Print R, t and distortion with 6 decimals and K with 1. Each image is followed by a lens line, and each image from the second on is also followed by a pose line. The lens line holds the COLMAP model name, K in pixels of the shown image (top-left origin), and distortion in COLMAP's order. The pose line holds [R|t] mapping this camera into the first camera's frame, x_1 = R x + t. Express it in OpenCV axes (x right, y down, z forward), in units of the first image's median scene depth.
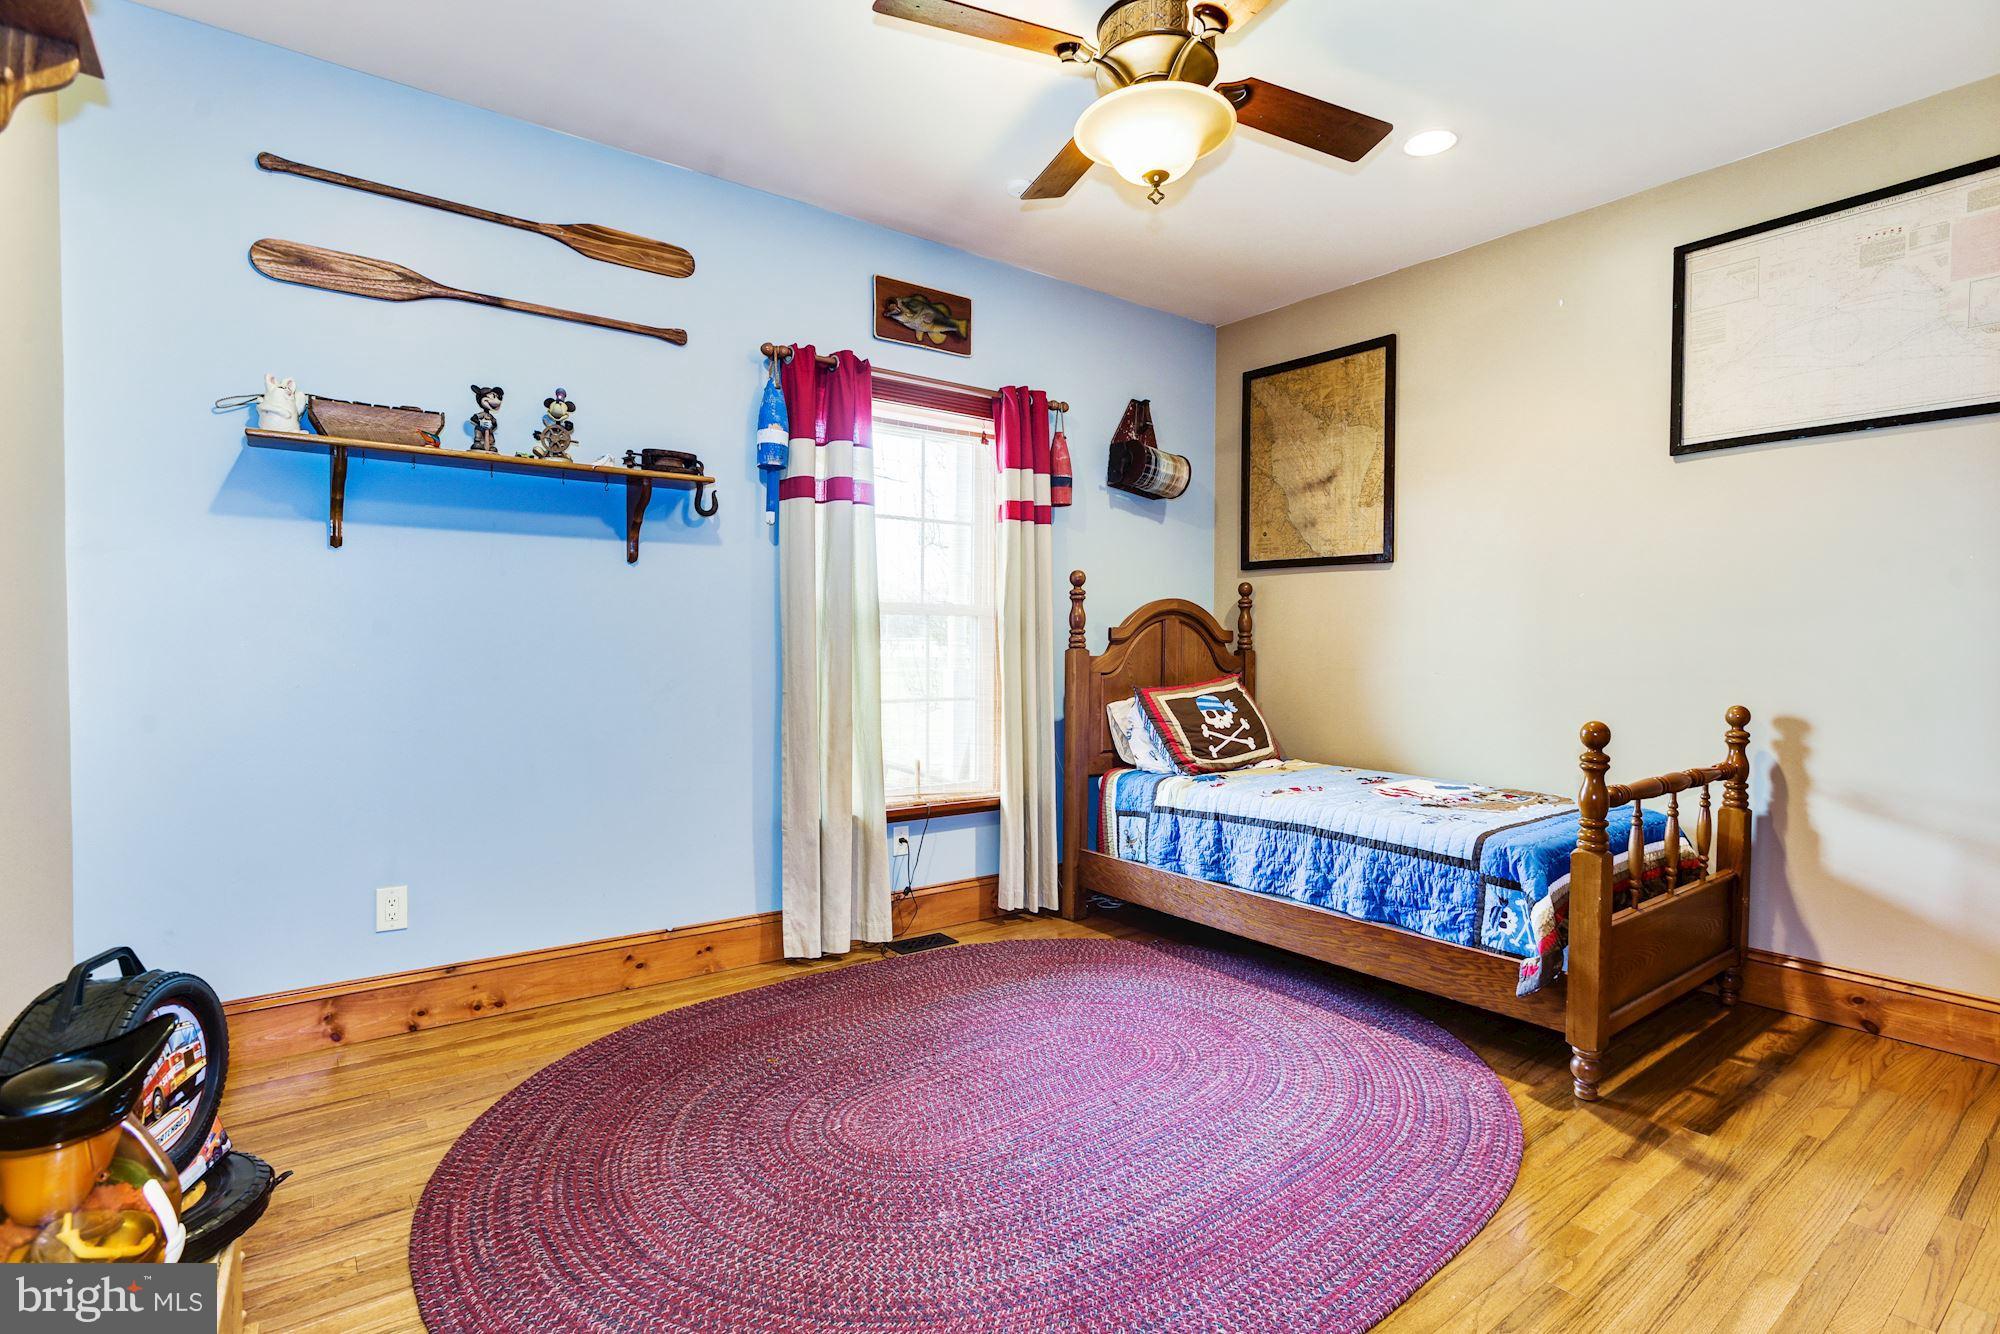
lens RADIAL K [[986.8, 0, 987.1], [0, 986.8, 668.2], [0, 0, 1]] dist [-0.066968, 0.035335]
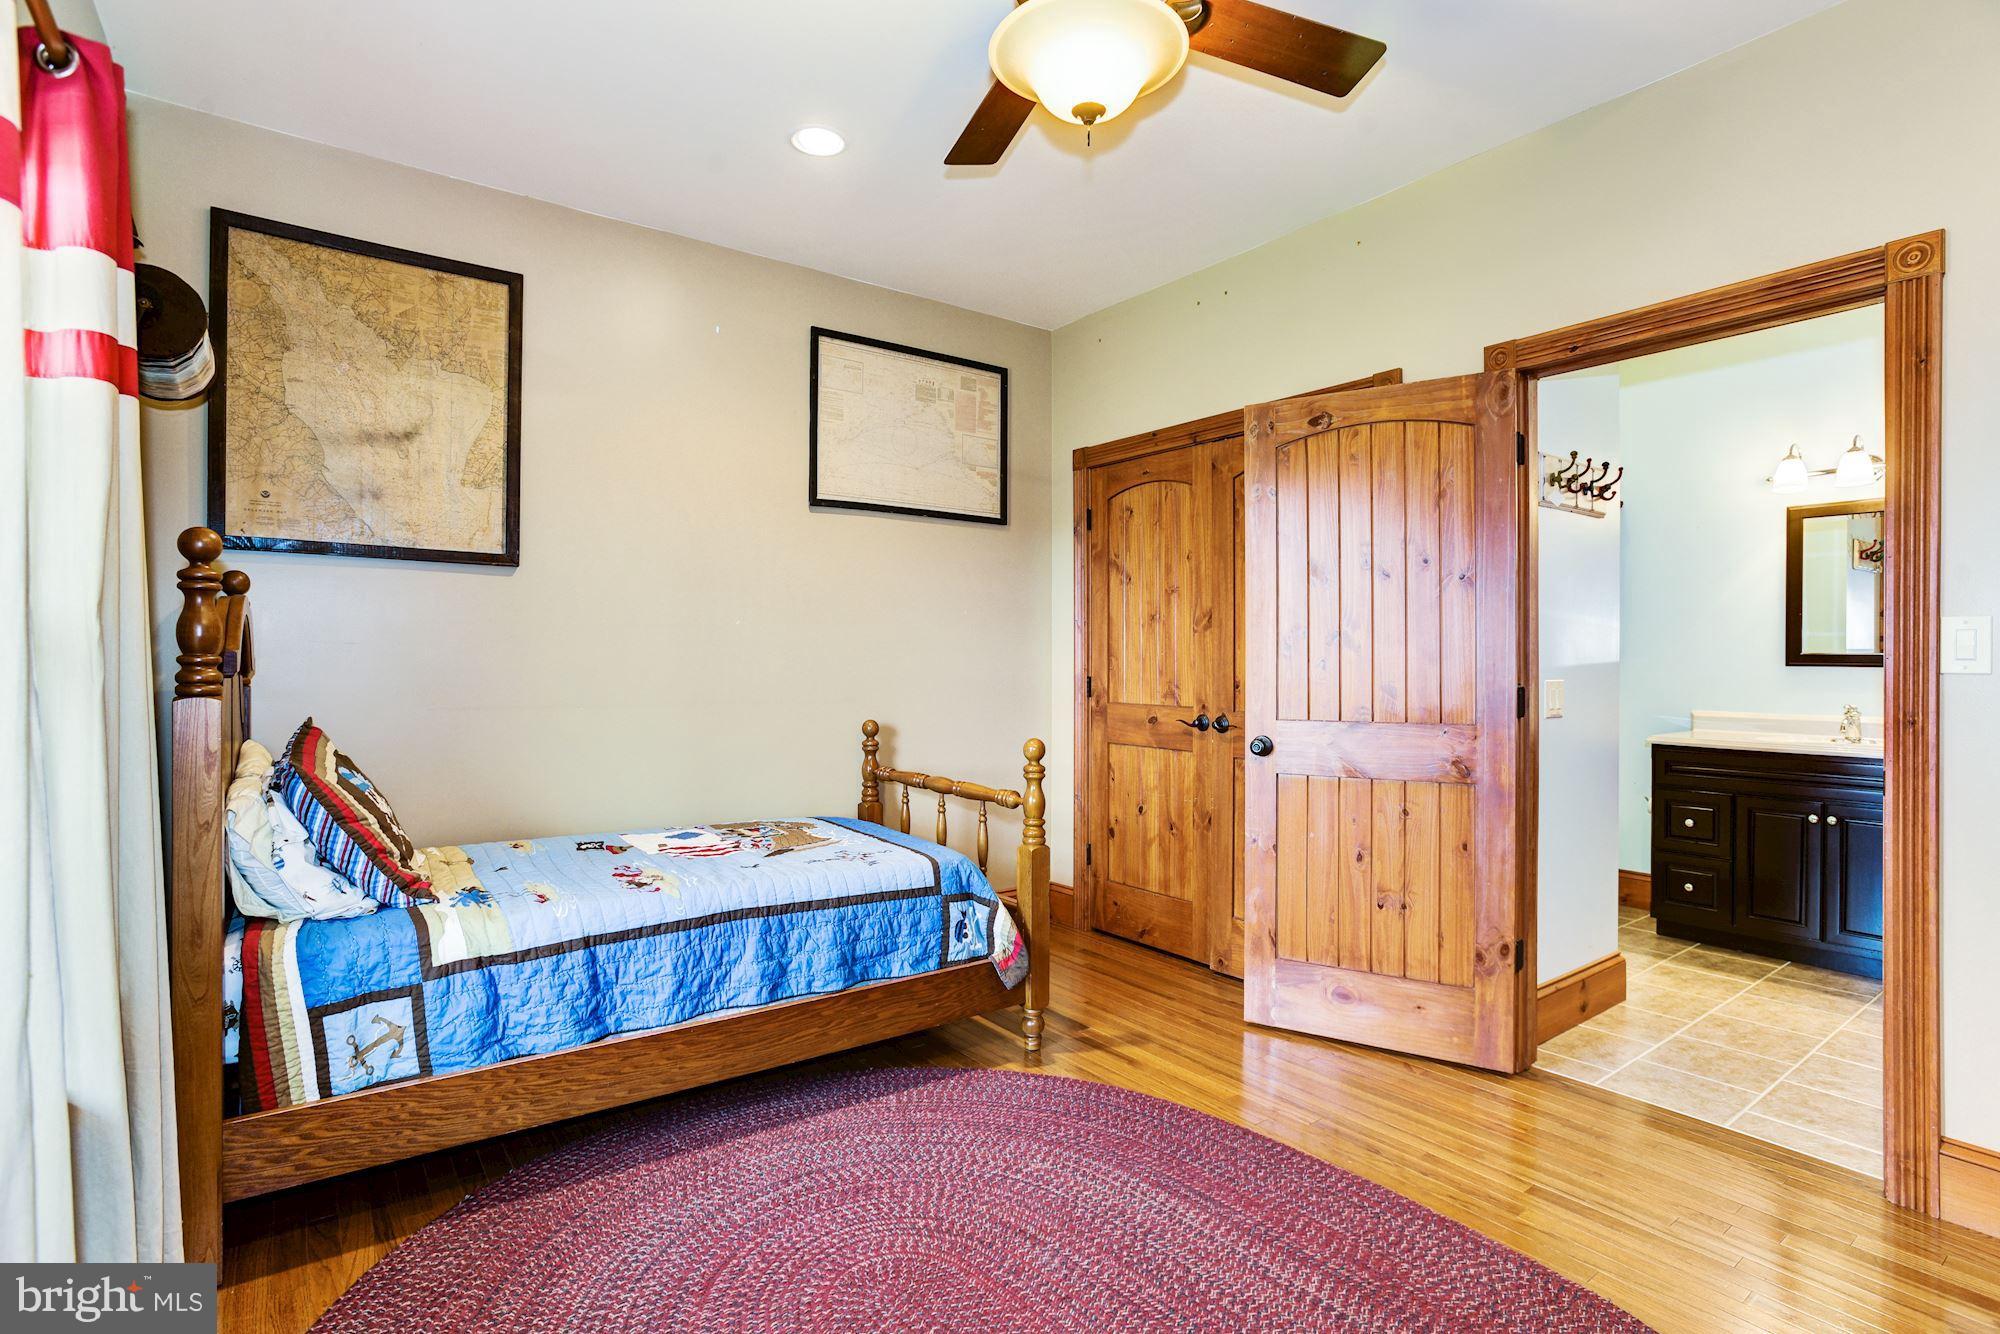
lens RADIAL K [[986.8, 0, 987.1], [0, 986.8, 668.2], [0, 0, 1]] dist [-0.066968, 0.035335]
pose [[-0.016792, -0.012201, 0.999785, -0.461951], [0.022328, 0.999672, 0.012574, -0.038045], [-0.999610, 0.022534, -0.016514, 0.815947]]
